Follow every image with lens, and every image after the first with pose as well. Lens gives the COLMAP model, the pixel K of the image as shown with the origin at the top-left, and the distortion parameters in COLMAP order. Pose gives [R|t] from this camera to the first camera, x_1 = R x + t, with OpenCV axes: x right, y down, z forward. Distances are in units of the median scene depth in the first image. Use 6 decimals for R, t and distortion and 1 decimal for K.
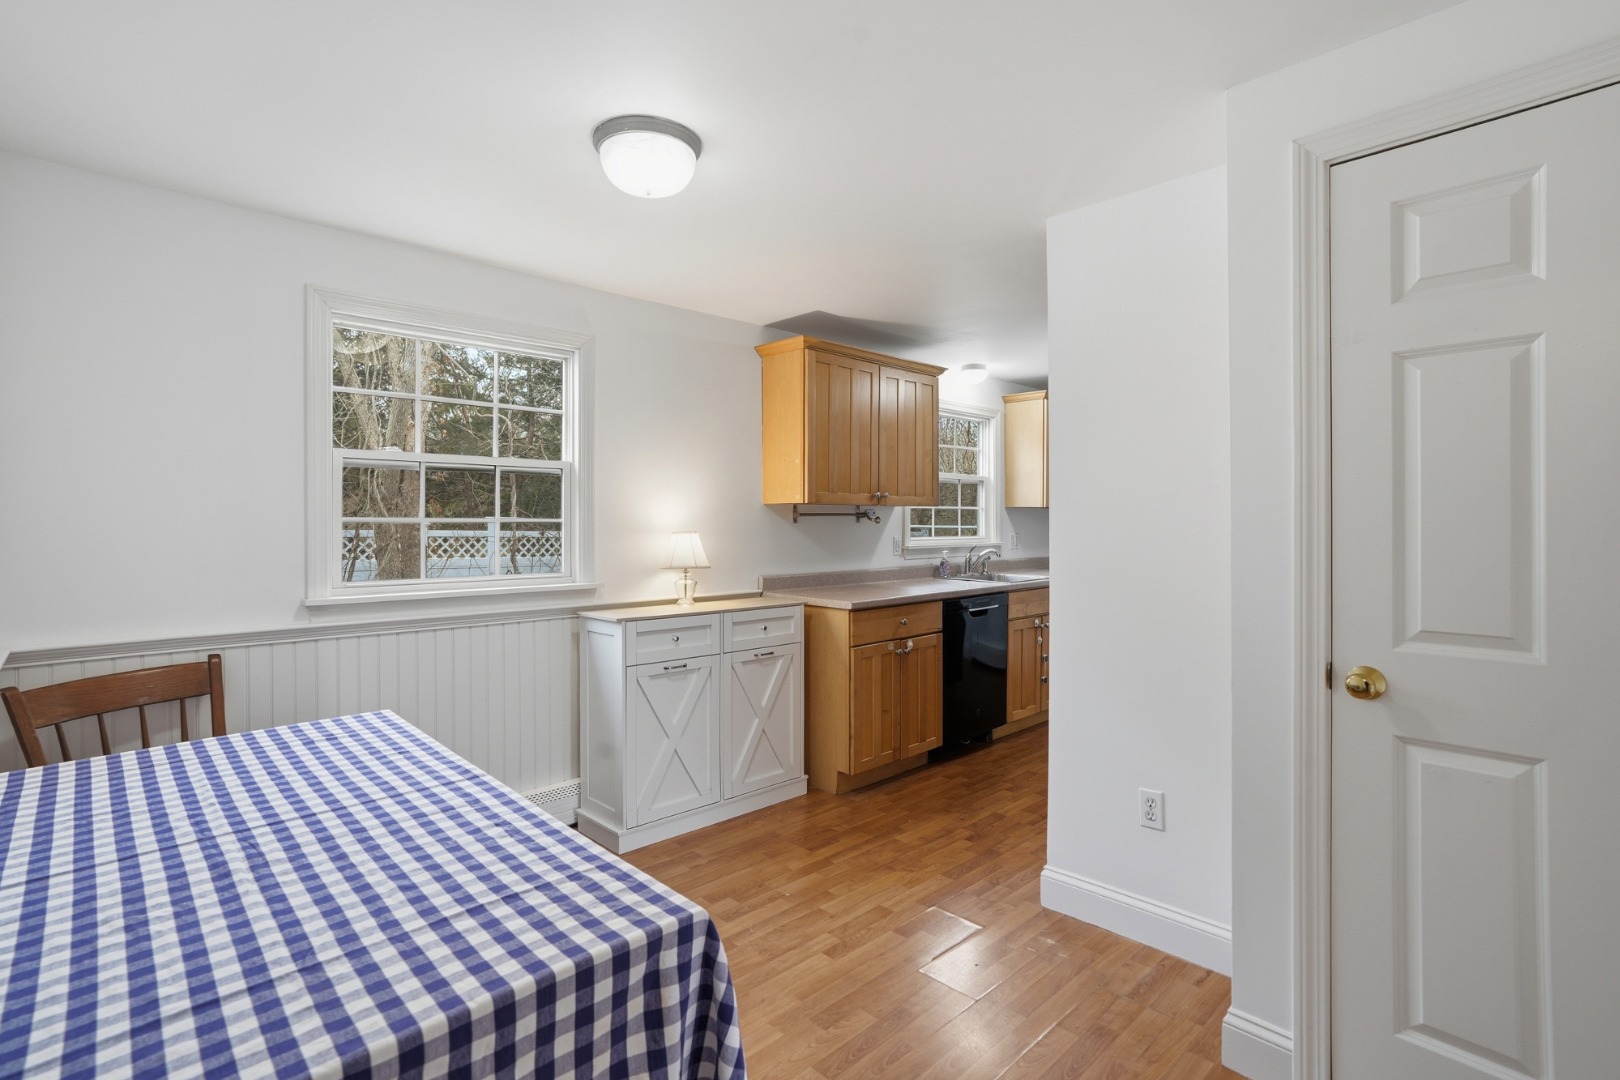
lens RADIAL K [[765.3, 0, 816.5], [0, 765.3, 526.2], [0, 0, 1]] dist [-0.044395, 0.028333]
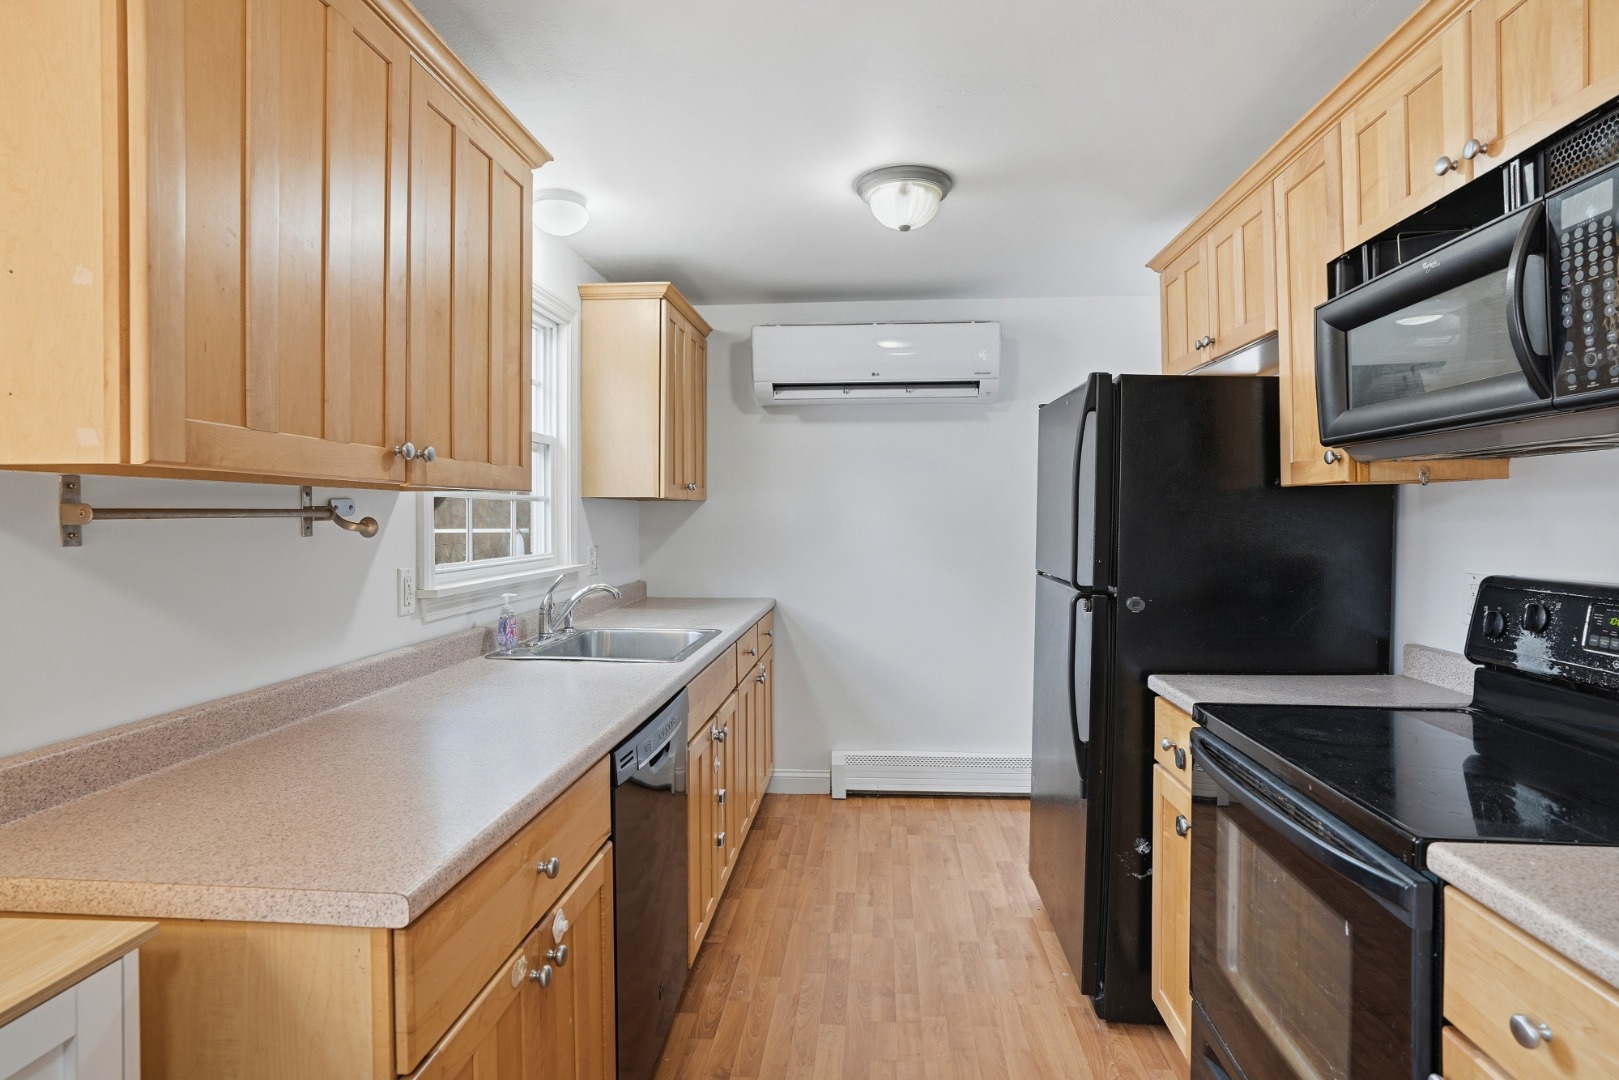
lens RADIAL K [[846.9, 0, 807.4], [0, 846.9, 525.4], [0, 0, 1]] dist [-0.001755, -0.000428]
pose [[0.754767, -0.003913, 0.655981, -0.024260], [0.000591, 0.999986, 0.005285, -0.010786], [-0.655992, -0.003601, 0.754759, 0.570284]]
